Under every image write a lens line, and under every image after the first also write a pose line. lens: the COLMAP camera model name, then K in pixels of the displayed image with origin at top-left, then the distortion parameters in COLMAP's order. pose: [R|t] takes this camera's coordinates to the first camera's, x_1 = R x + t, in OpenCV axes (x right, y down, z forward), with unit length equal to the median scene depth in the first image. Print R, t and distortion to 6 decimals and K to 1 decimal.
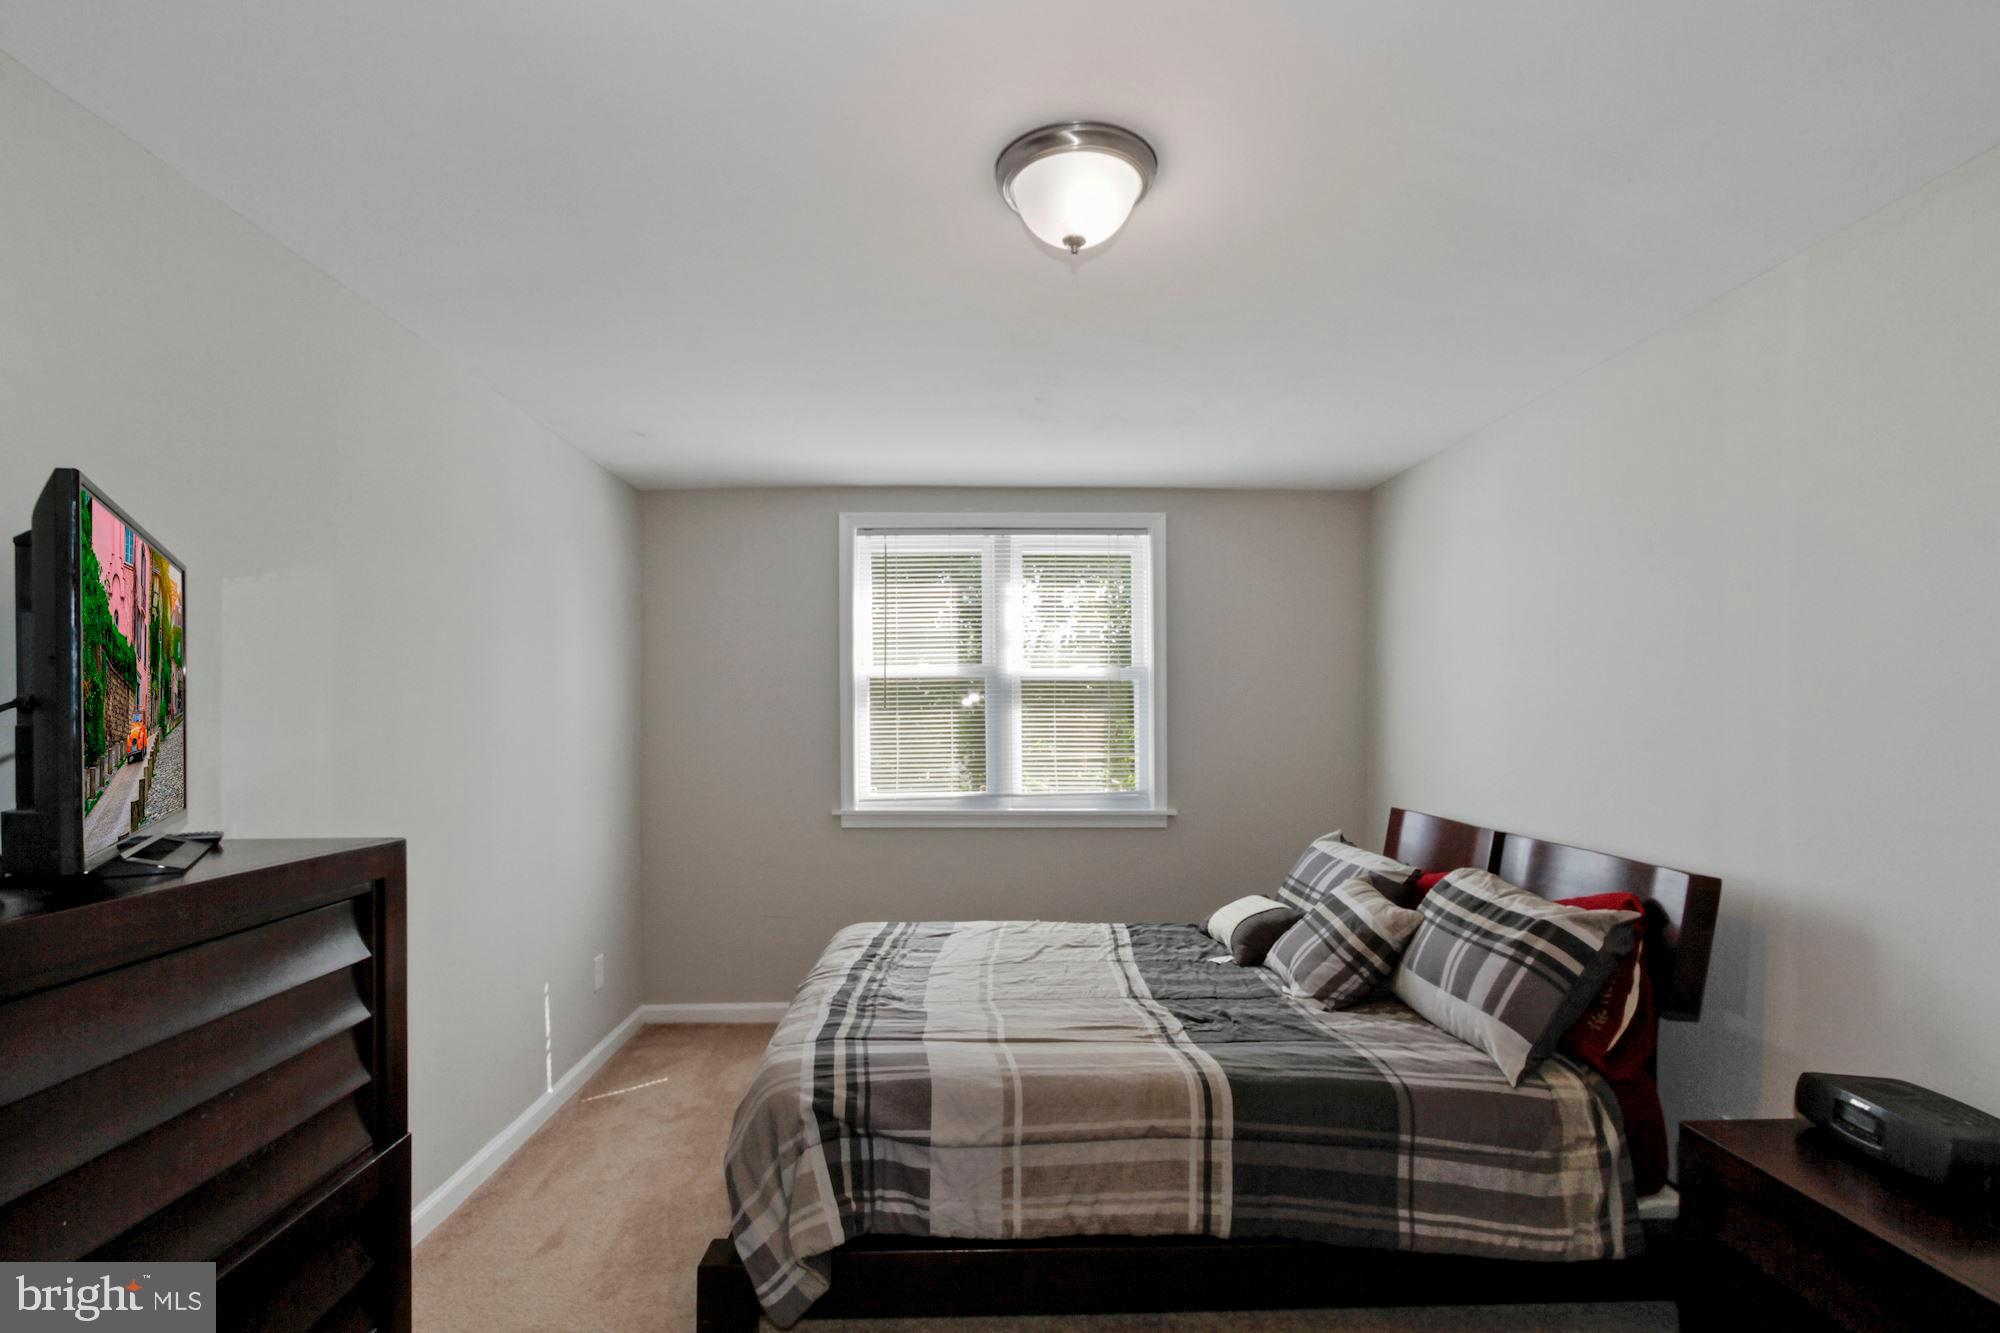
lens RADIAL K [[934.7, 0, 1006.2], [0, 934.7, 719.6], [0, 0, 1]] dist [0.003410, 0.004568]
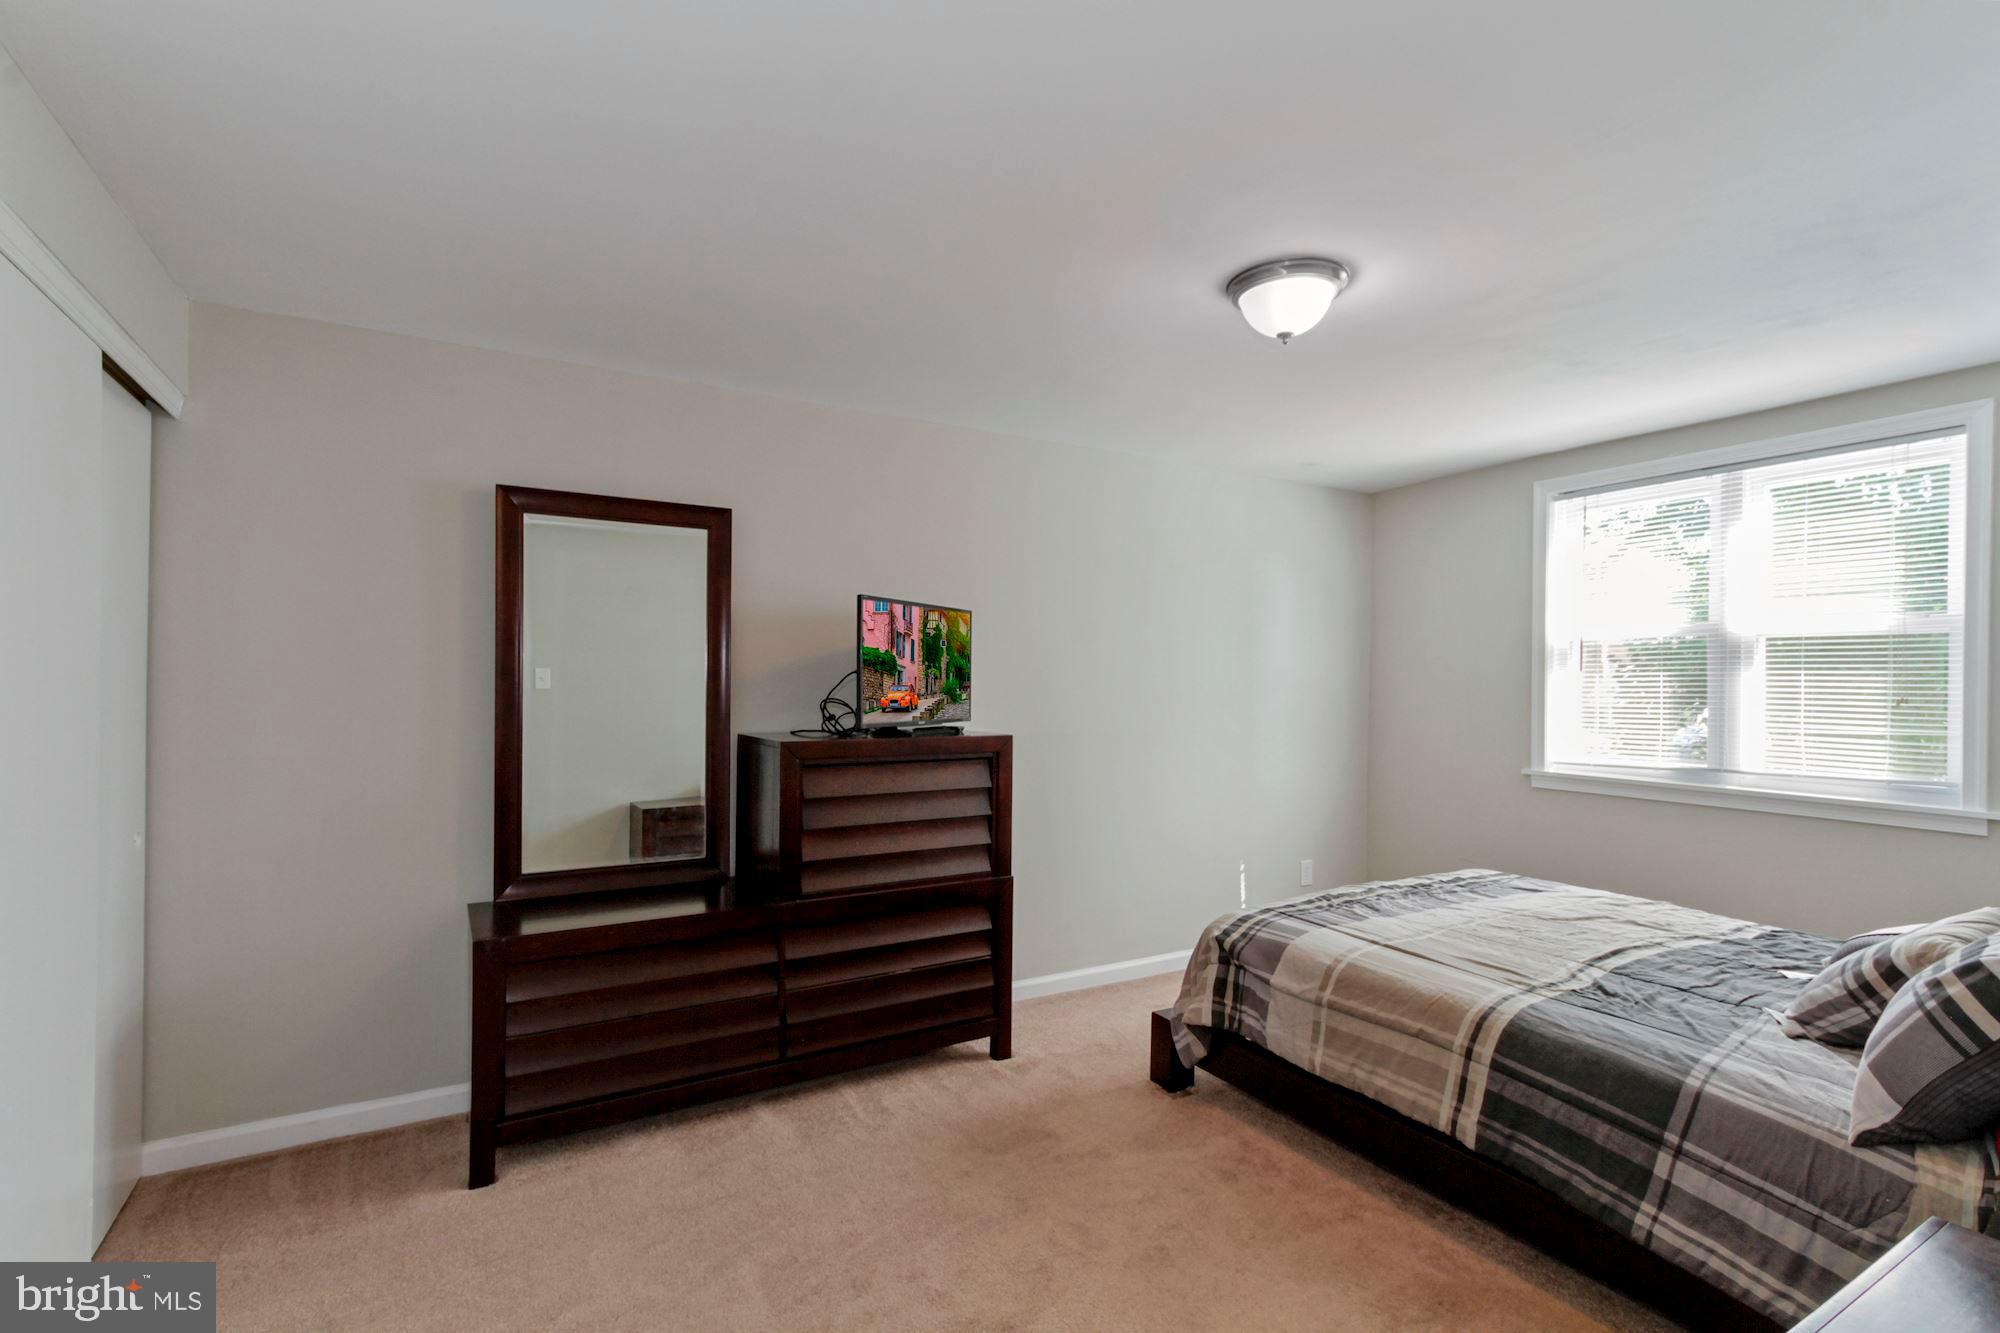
lens RADIAL K [[934.7, 0, 1009.9], [0, 934.7, 670.4], [0, 0, 1]] dist [0.003410, 0.004568]
pose [[0.488539, -0.003535, -0.872535, 0.921631], [-0.007955, 0.999932, -0.008505, 0.000203], [0.872506, 0.011096, 0.488478, -0.024653]]
